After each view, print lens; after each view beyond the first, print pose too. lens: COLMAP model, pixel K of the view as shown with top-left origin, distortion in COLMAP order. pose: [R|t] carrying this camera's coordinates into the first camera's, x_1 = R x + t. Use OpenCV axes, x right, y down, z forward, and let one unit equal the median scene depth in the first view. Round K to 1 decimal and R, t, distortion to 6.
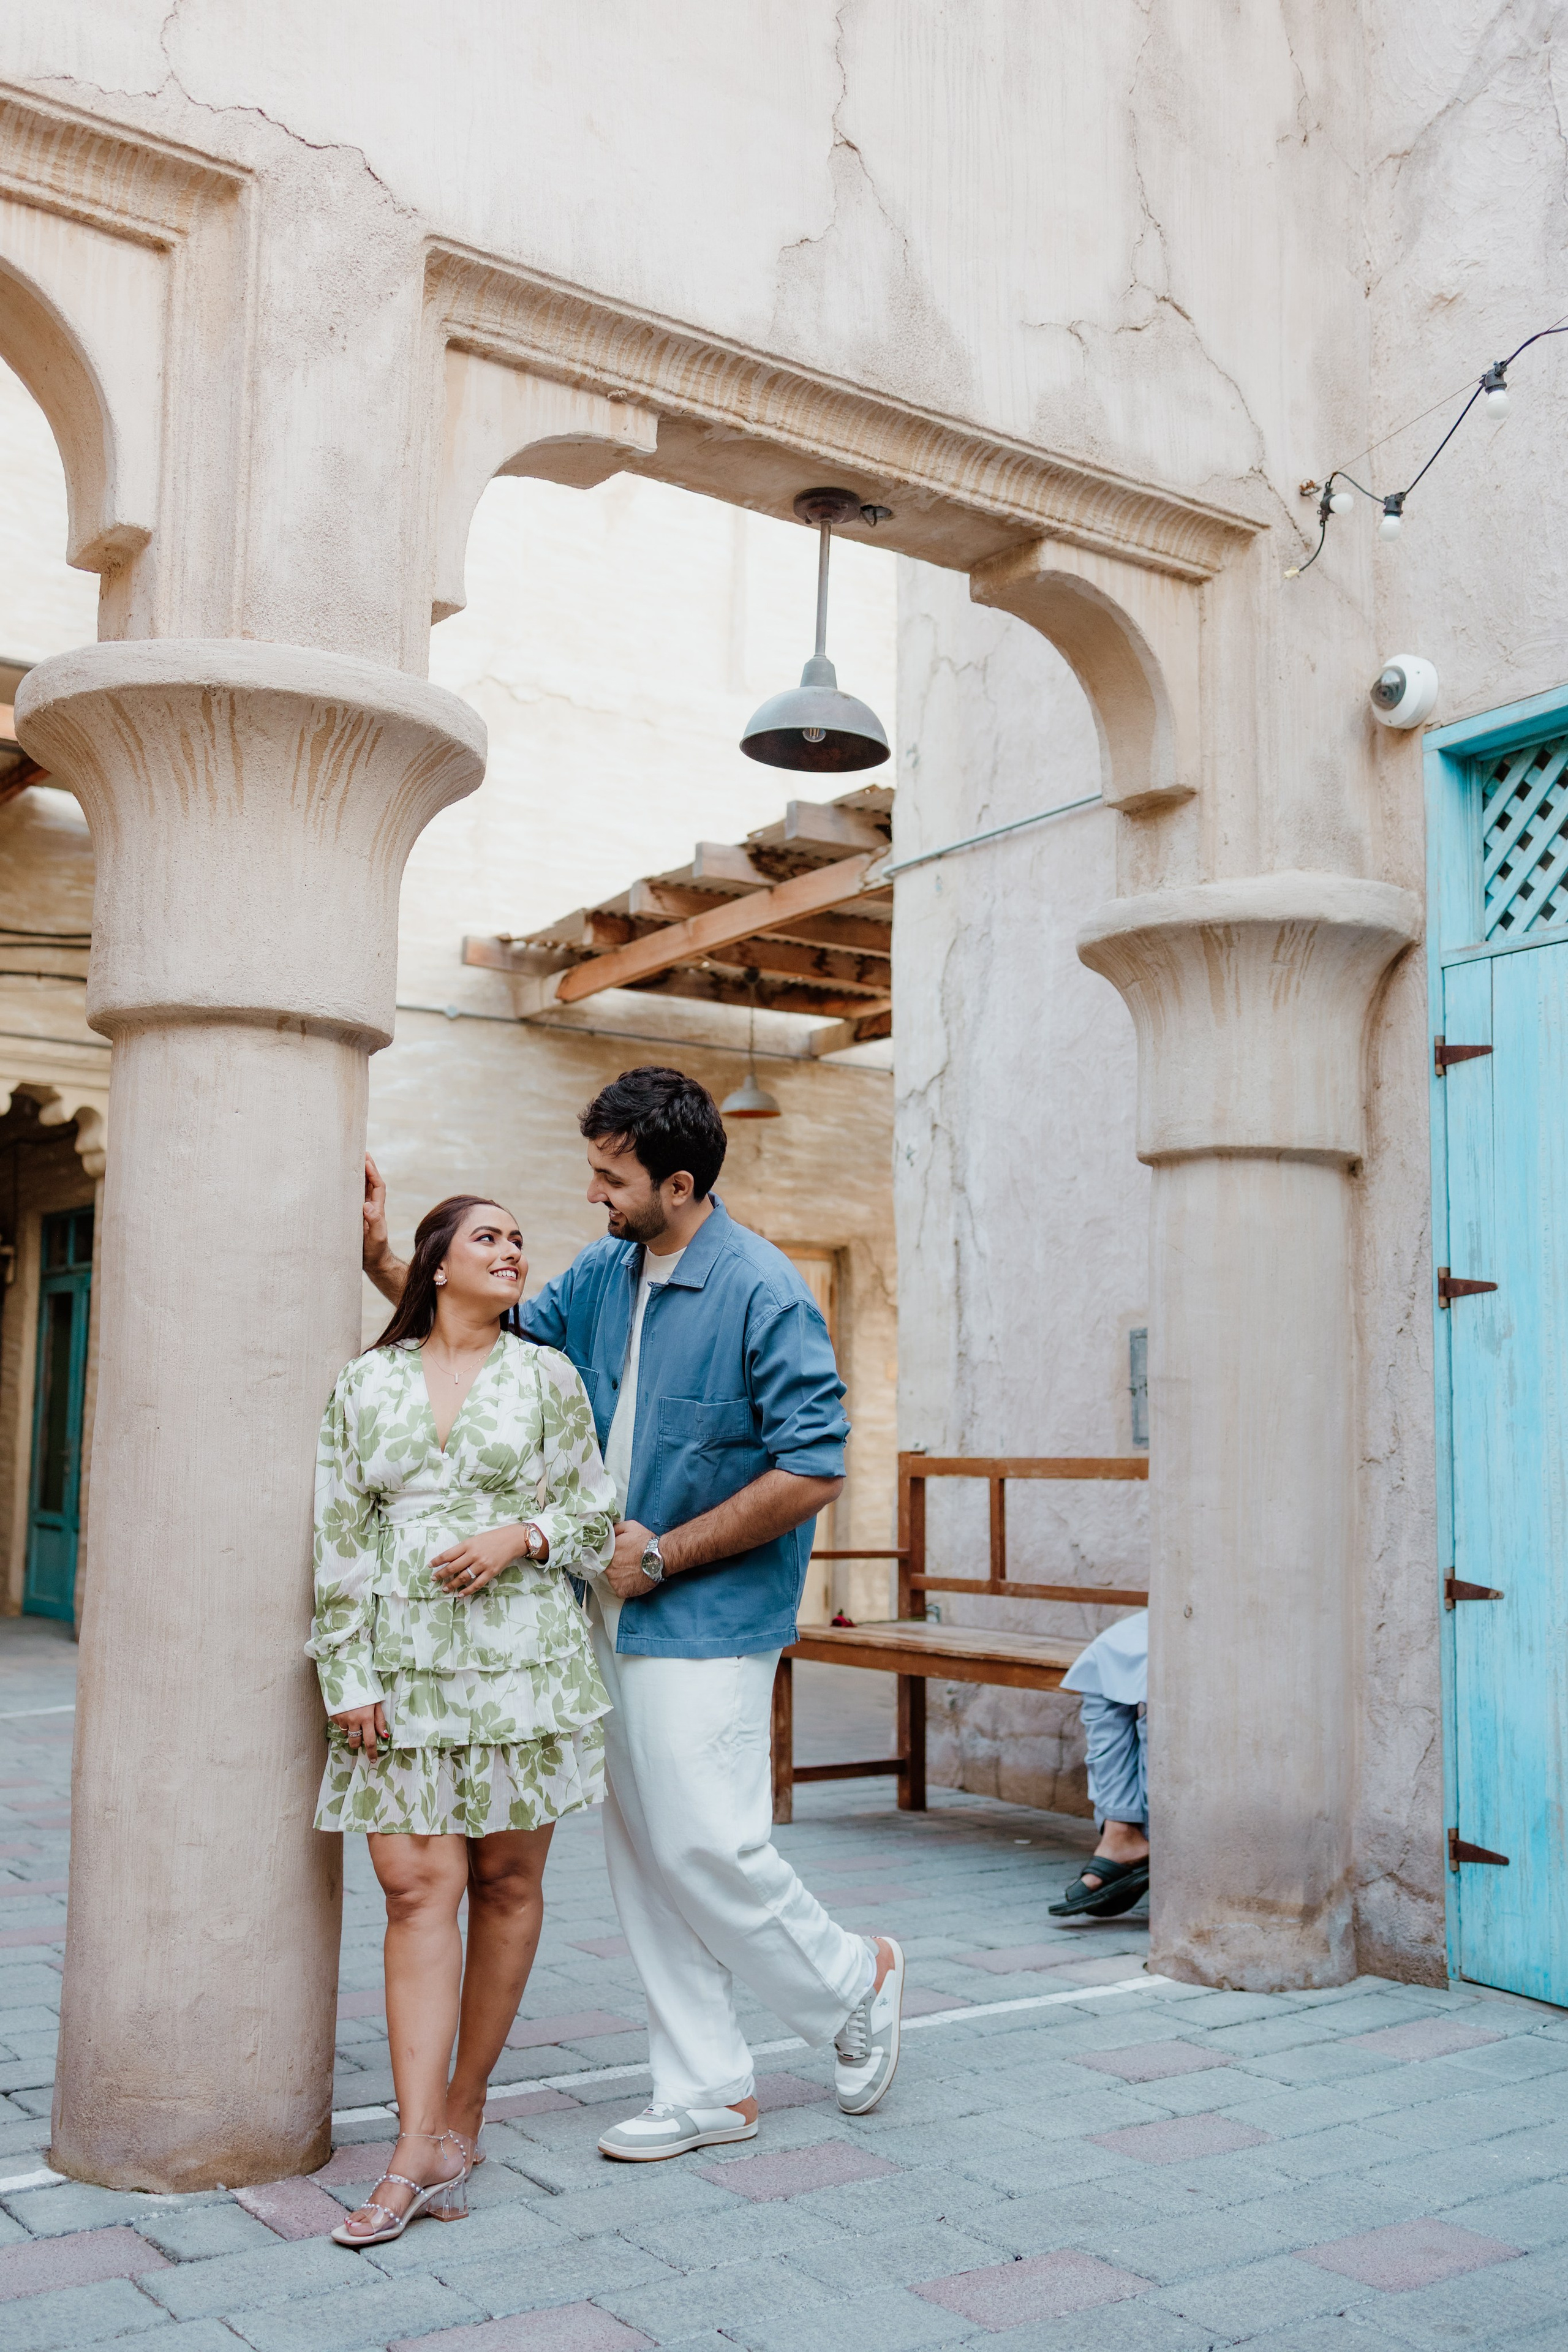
lens RADIAL K [[2336.6, 0, 788.2], [0, 2336.6, 1173.0], [0, 0, 1]] dist [0.017008, 0.011809]
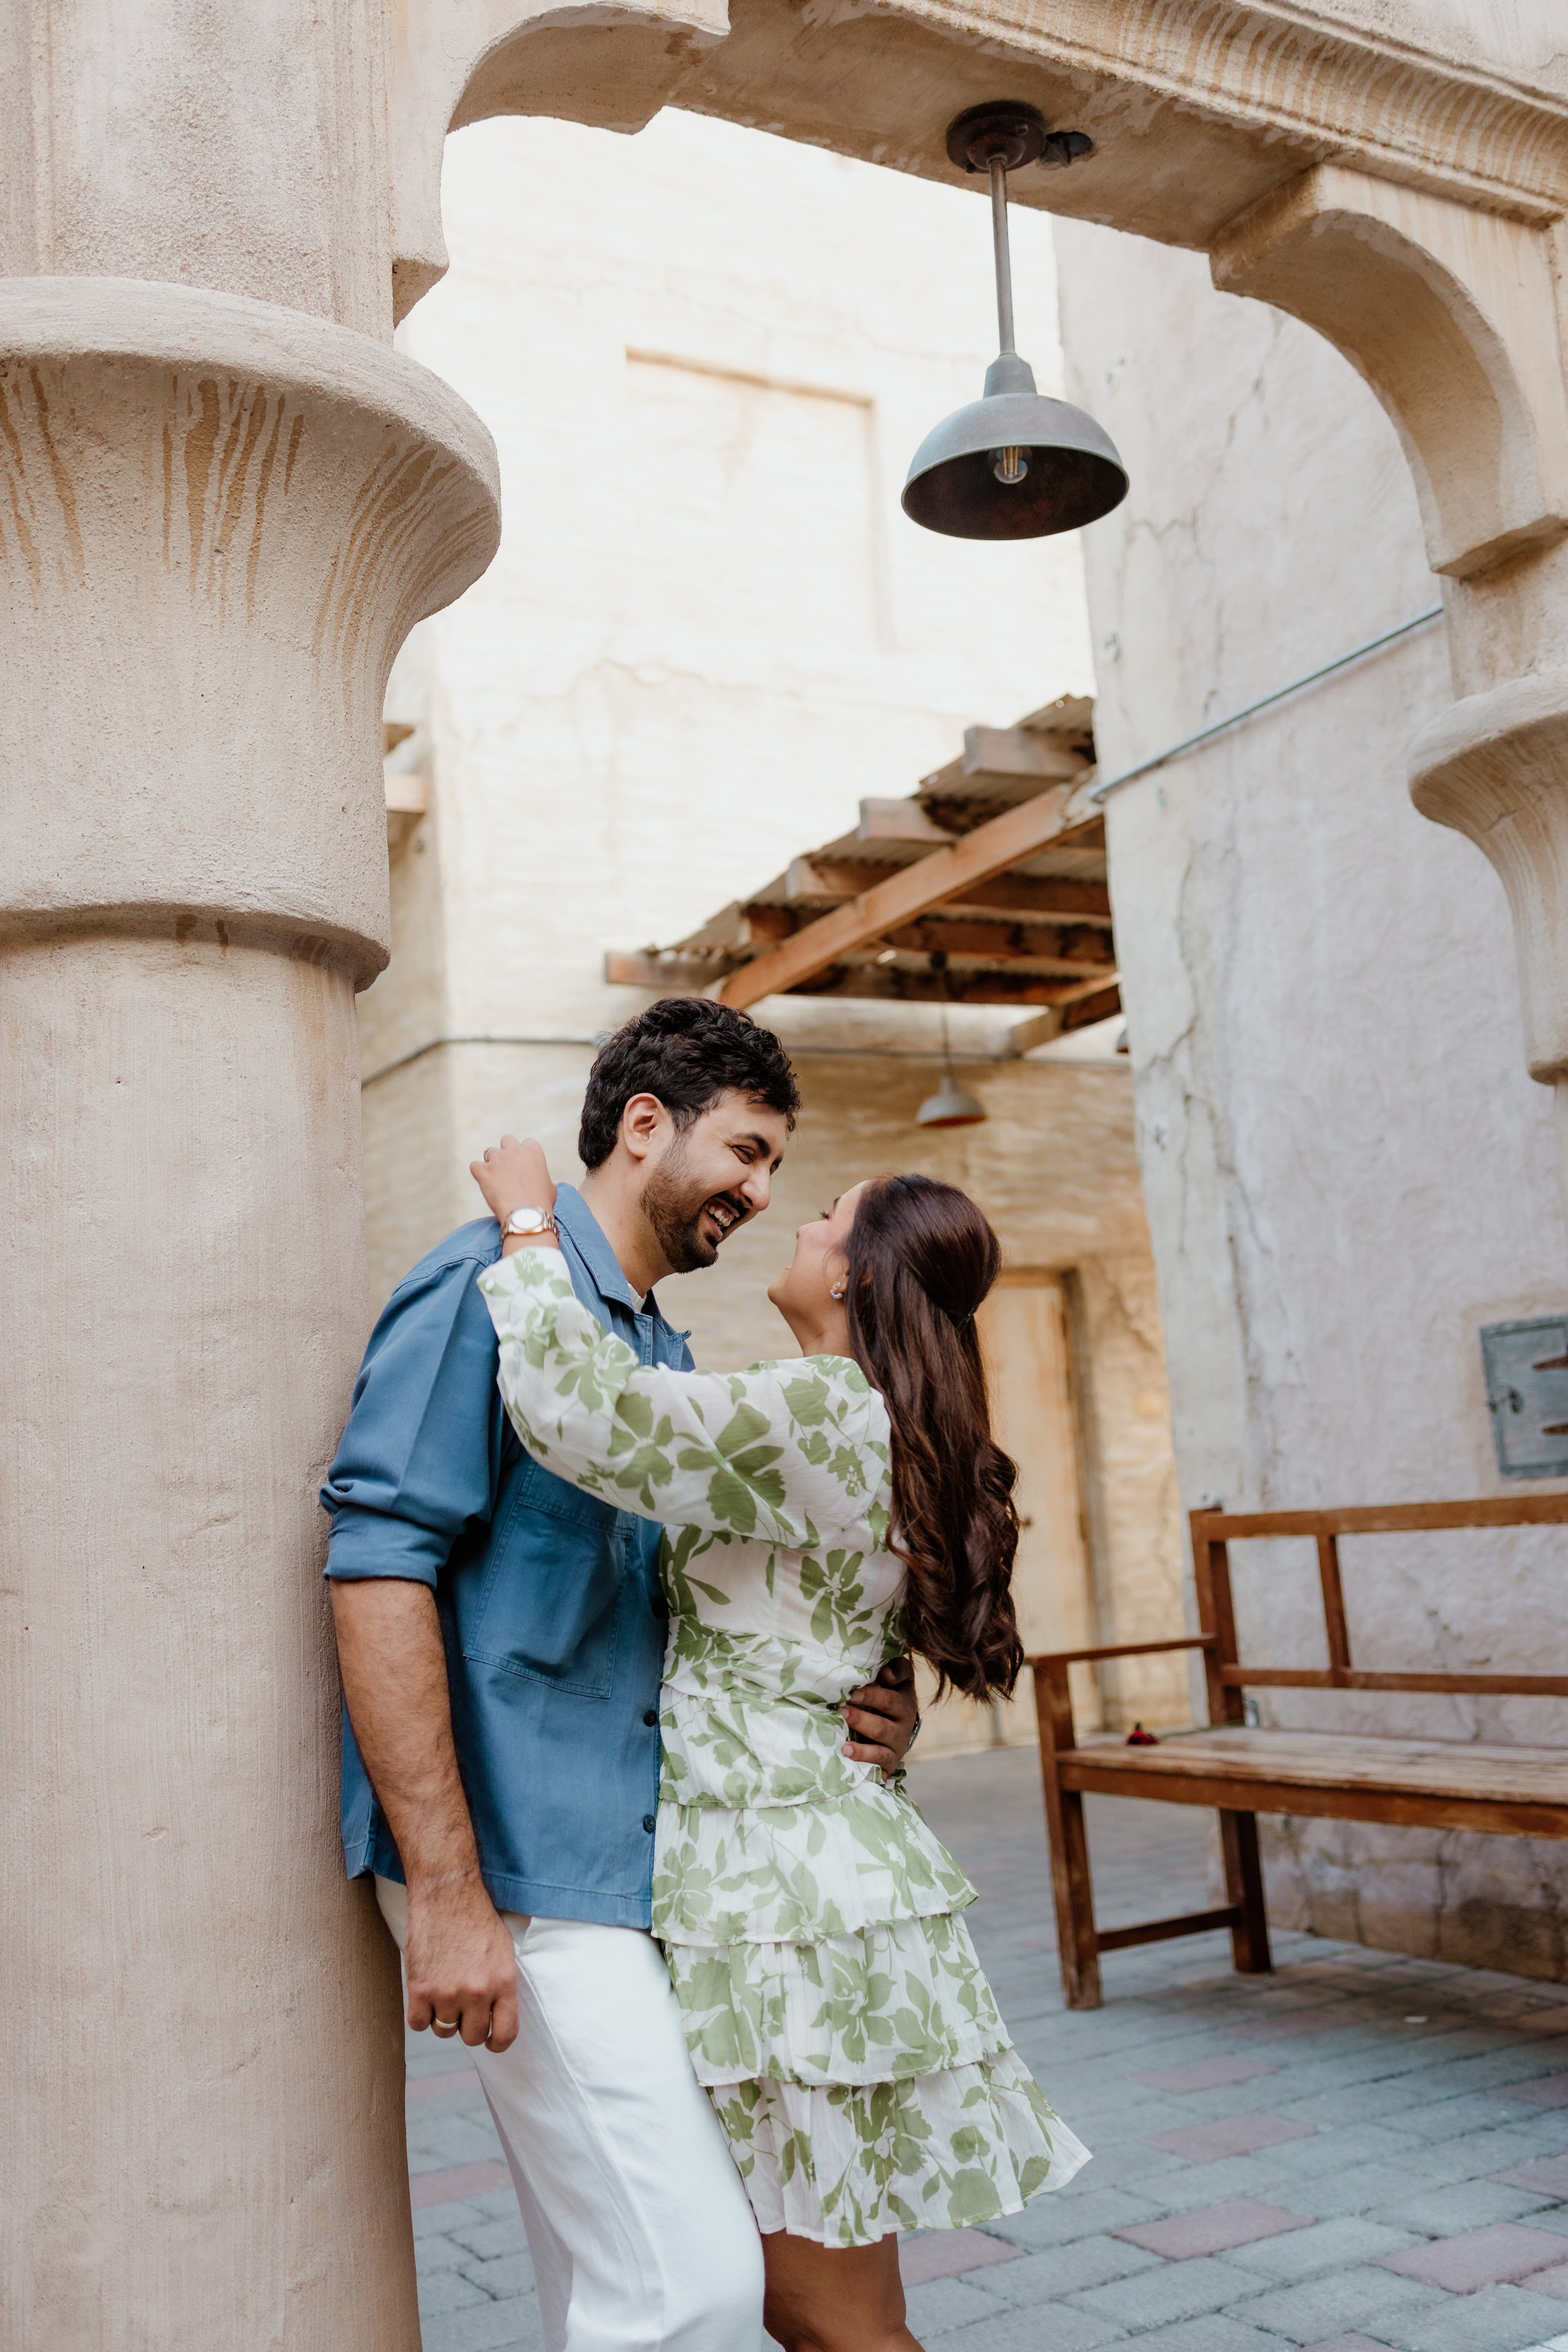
lens RADIAL K [[2340.8, 0, 786.5], [0, 2340.8, 1181.7], [0, 0, 1]] dist [0.006240, -0.003398]
pose [[0.991753, -0.097052, -0.083706, -0.014785], [0.095590, 0.995193, -0.021311, 0.020275], [0.085372, 0.013133, 0.996263, 0.305964]]
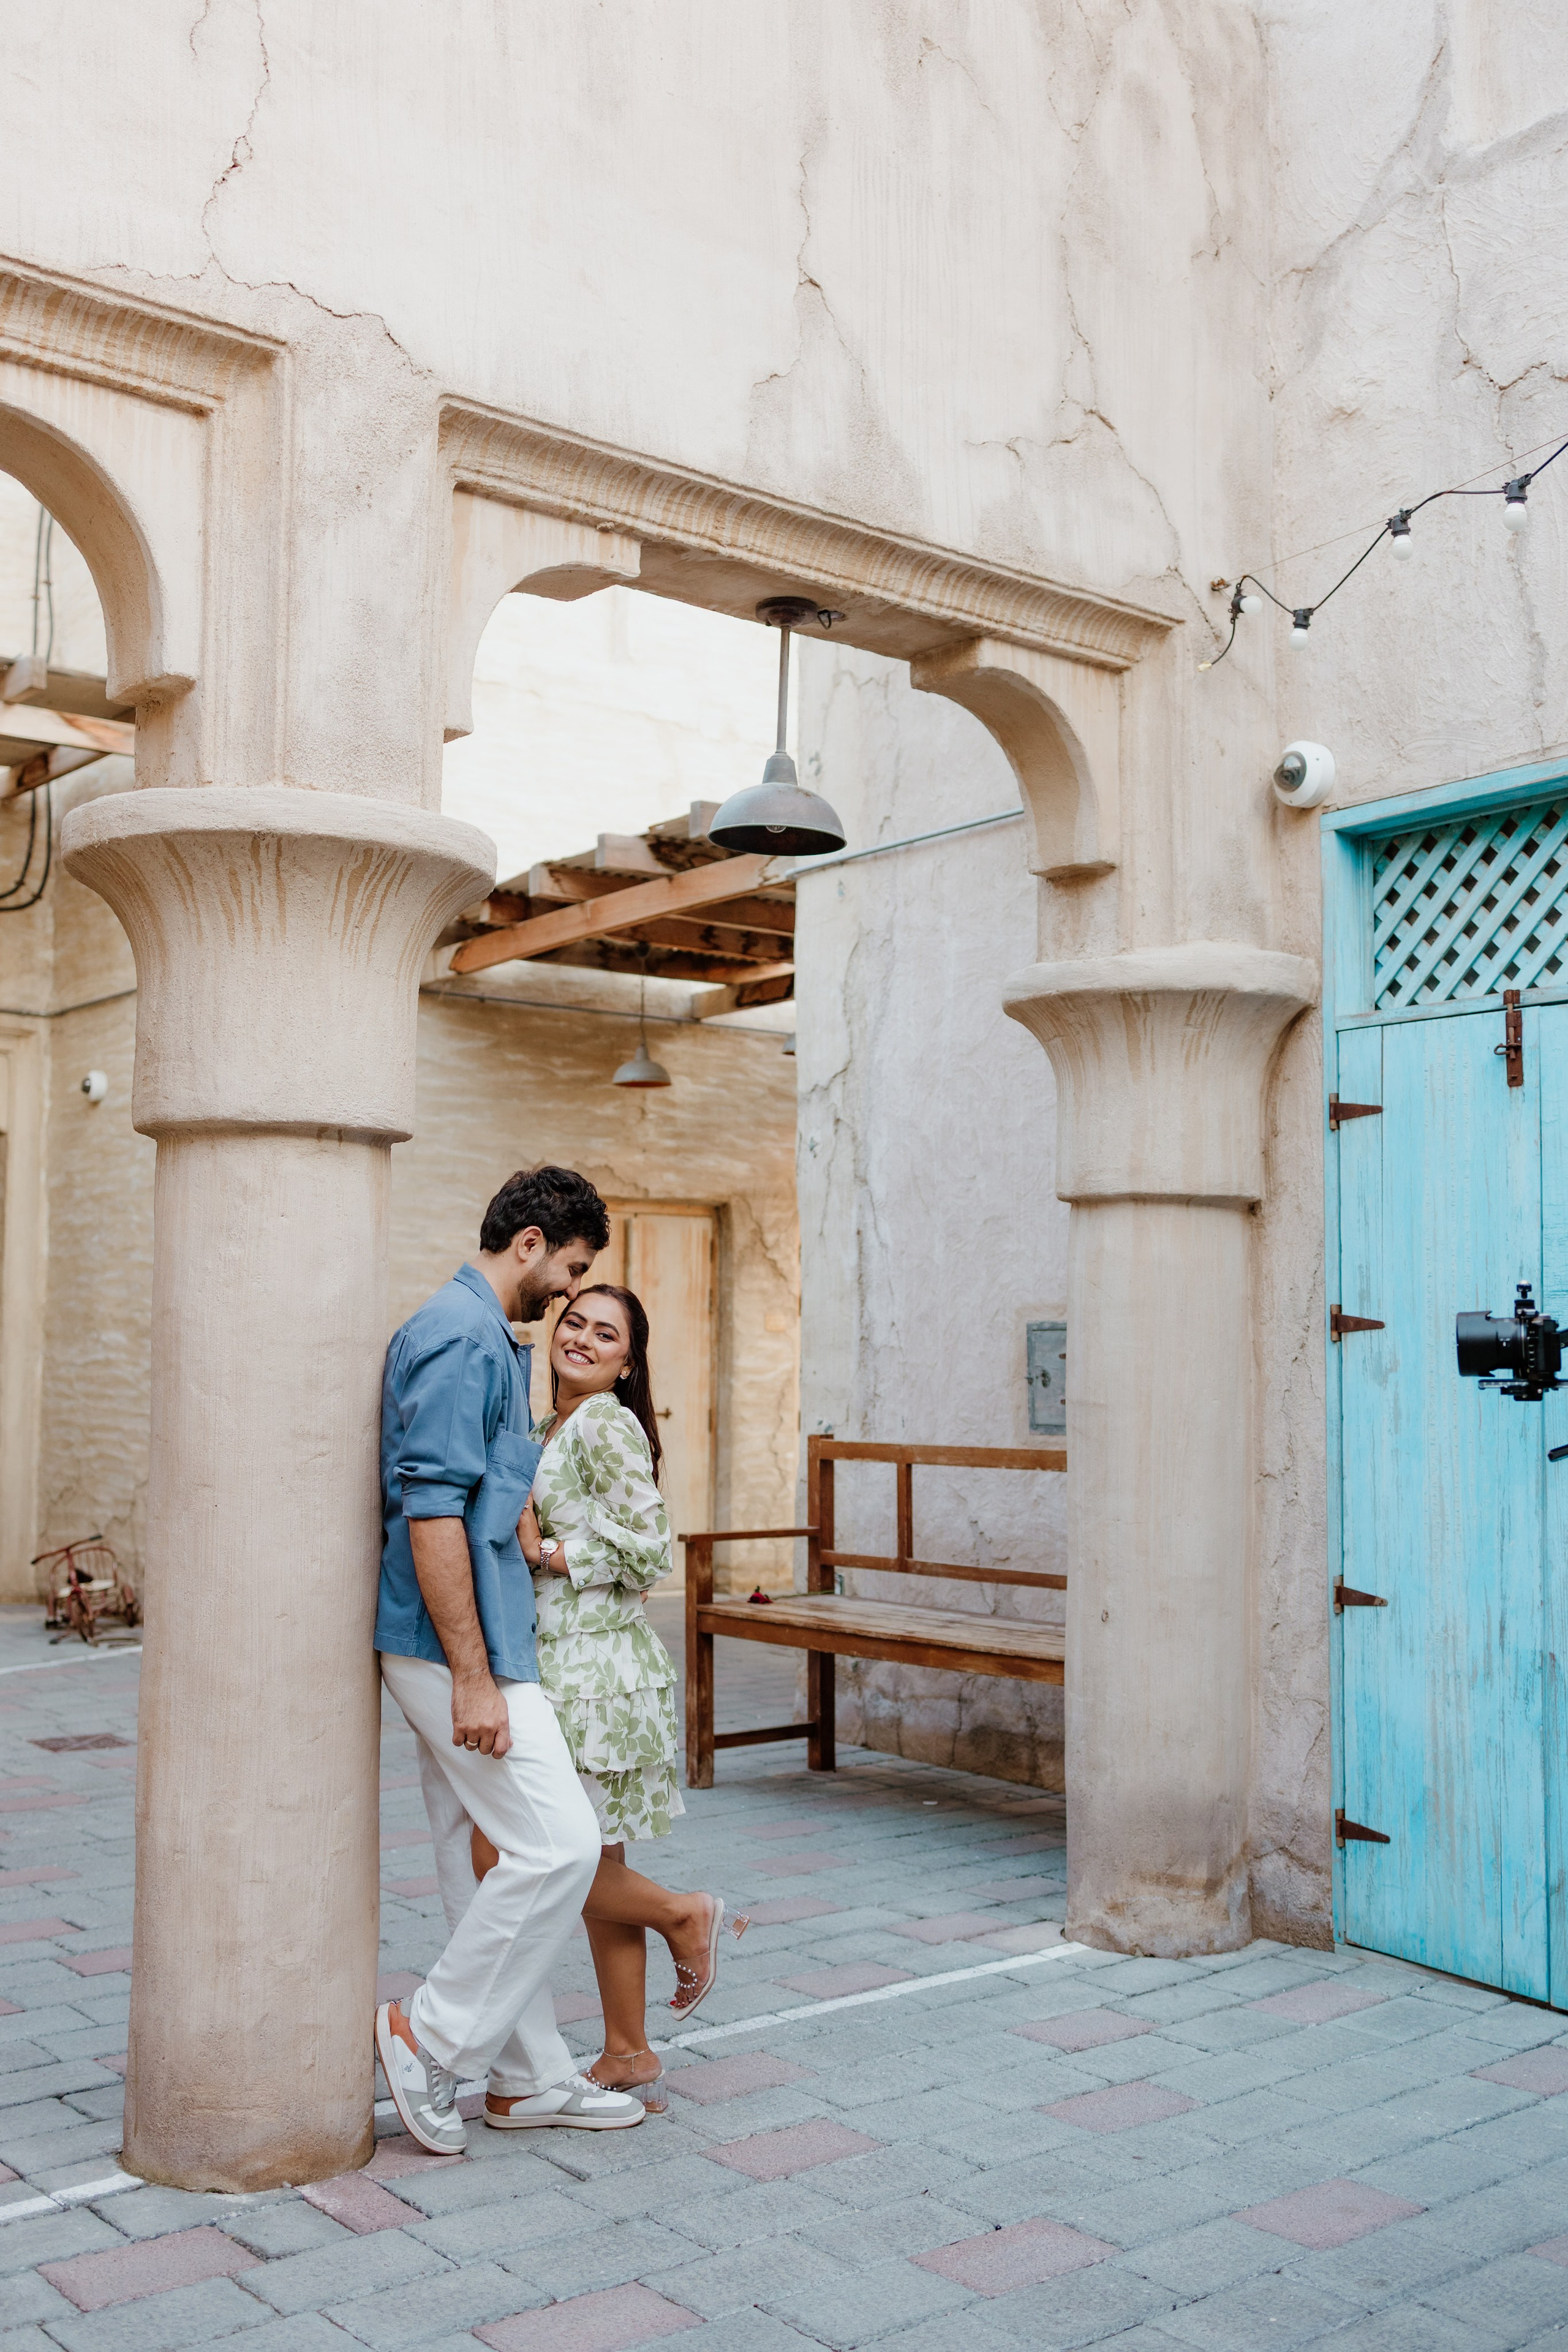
lens RADIAL K [[2335.7, 0, 788.5], [0, 2335.7, 1167.5], [0, 0, 1]] dist [0.010917, 0.038435]
pose [[0.997441, -0.001048, 0.071488, -0.055711], [-0.001895, 0.999154, 0.041083, -0.068269], [-0.071471, -0.041113, 0.996595, -0.078189]]
